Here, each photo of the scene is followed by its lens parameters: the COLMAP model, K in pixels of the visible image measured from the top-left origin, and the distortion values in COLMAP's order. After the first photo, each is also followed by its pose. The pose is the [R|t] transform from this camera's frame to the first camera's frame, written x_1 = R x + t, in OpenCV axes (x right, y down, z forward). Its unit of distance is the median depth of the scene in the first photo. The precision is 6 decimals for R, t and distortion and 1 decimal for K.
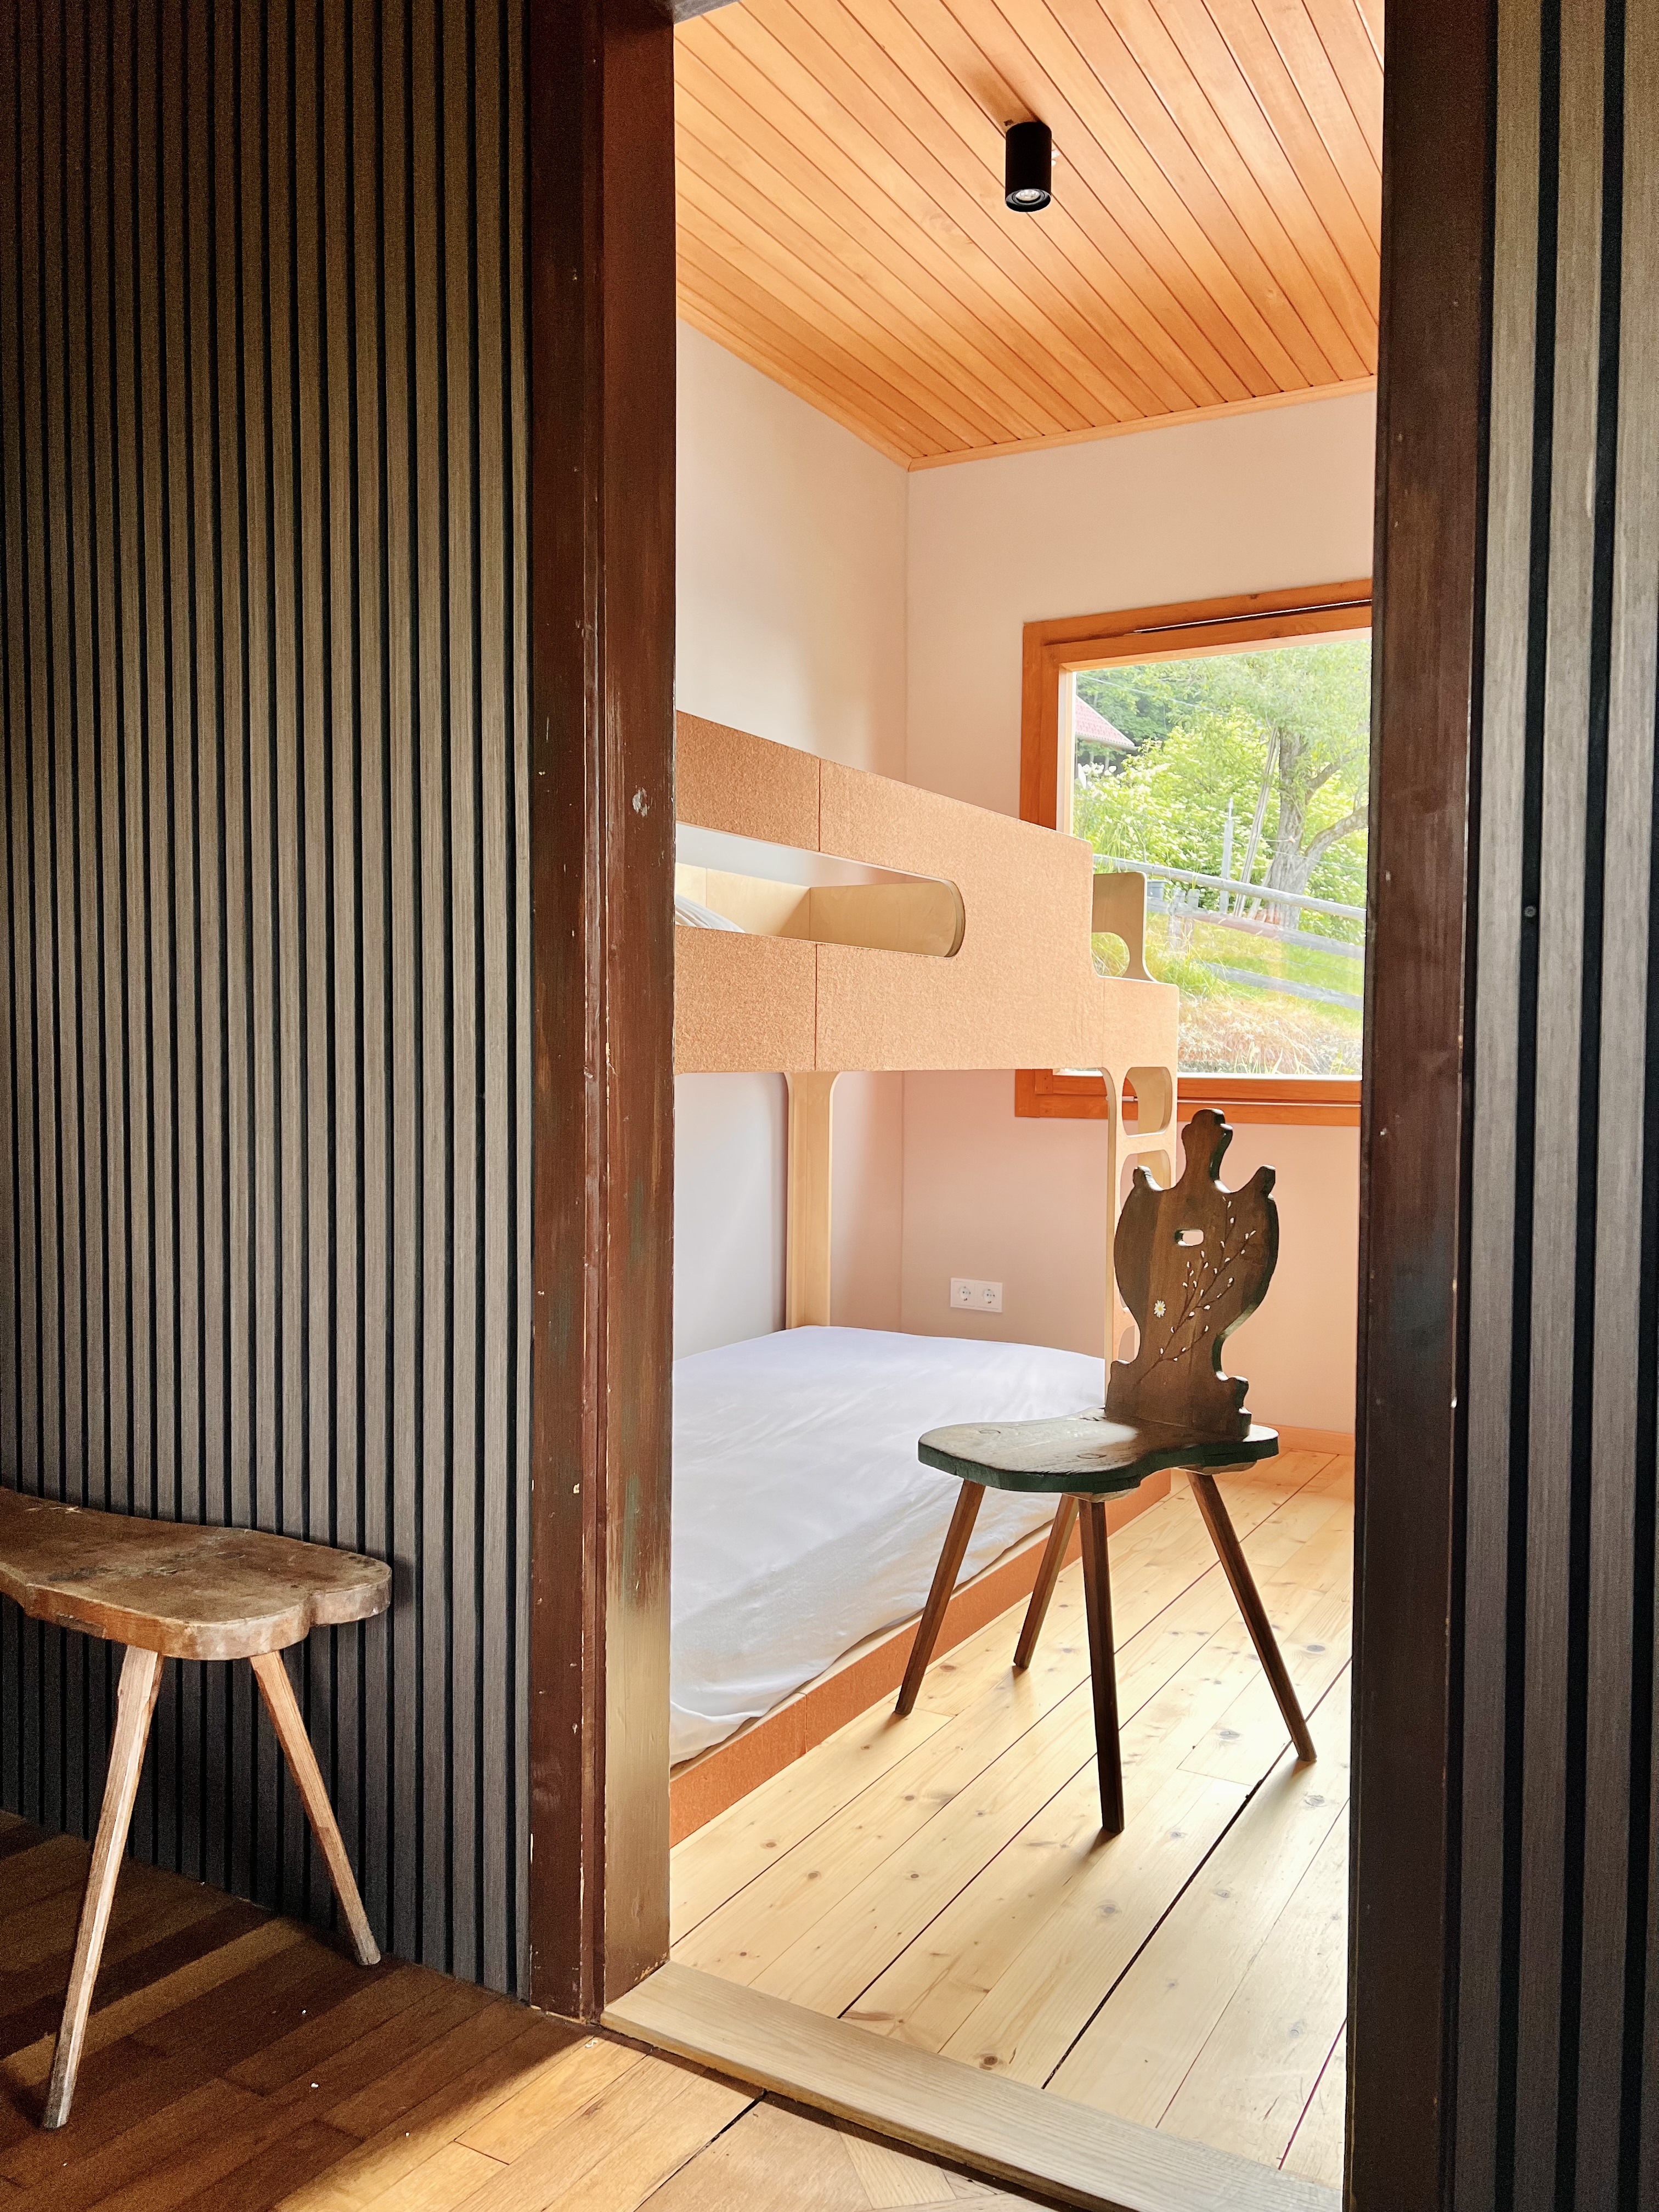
lens RADIAL K [[1646.6, 0, 832.3], [0, 1646.6, 1123.0], [0, 0, 1]] dist [0.057544, -0.062497]
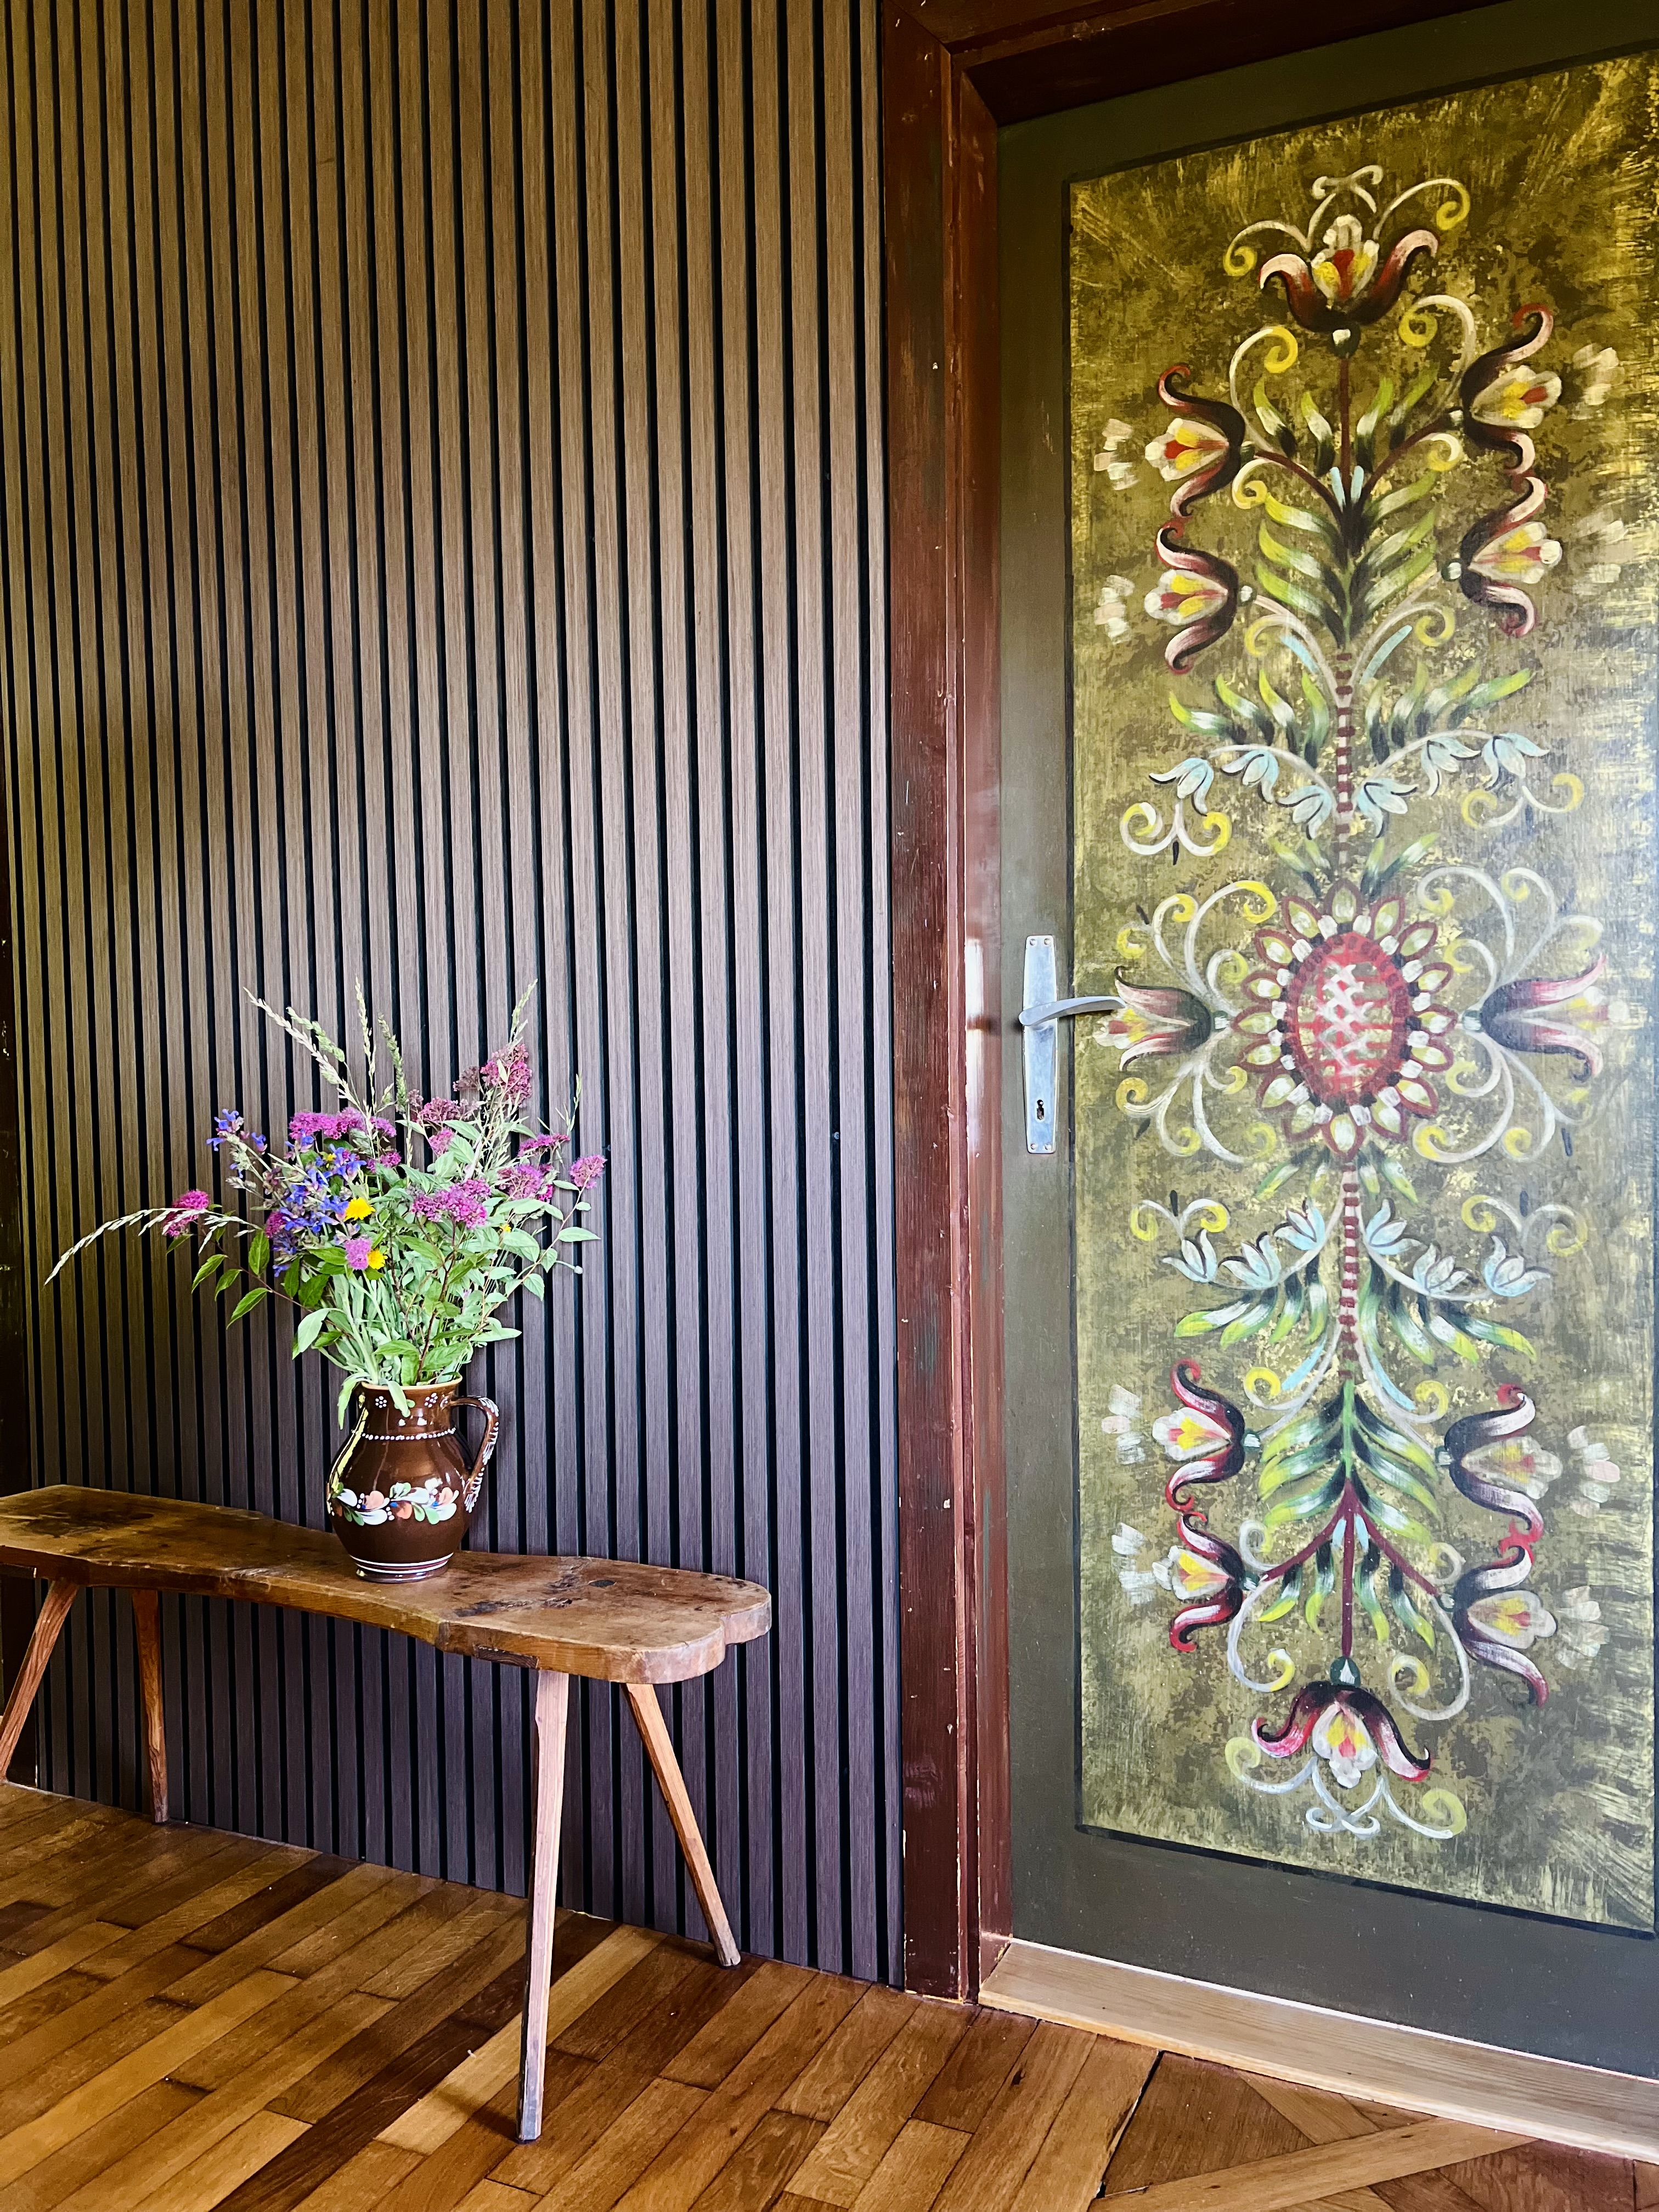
lens RADIAL K [[1646.6, 0, 832.8], [0, 1646.6, 1128.4], [0, 0, 1]] dist [0.057544, -0.062497]
pose [[0.994882, -0.025919, 0.097664, -0.314713], [0.024923, 0.999624, 0.011406, -0.033827], [-0.097923, -0.008913, 0.995154, -0.048248]]
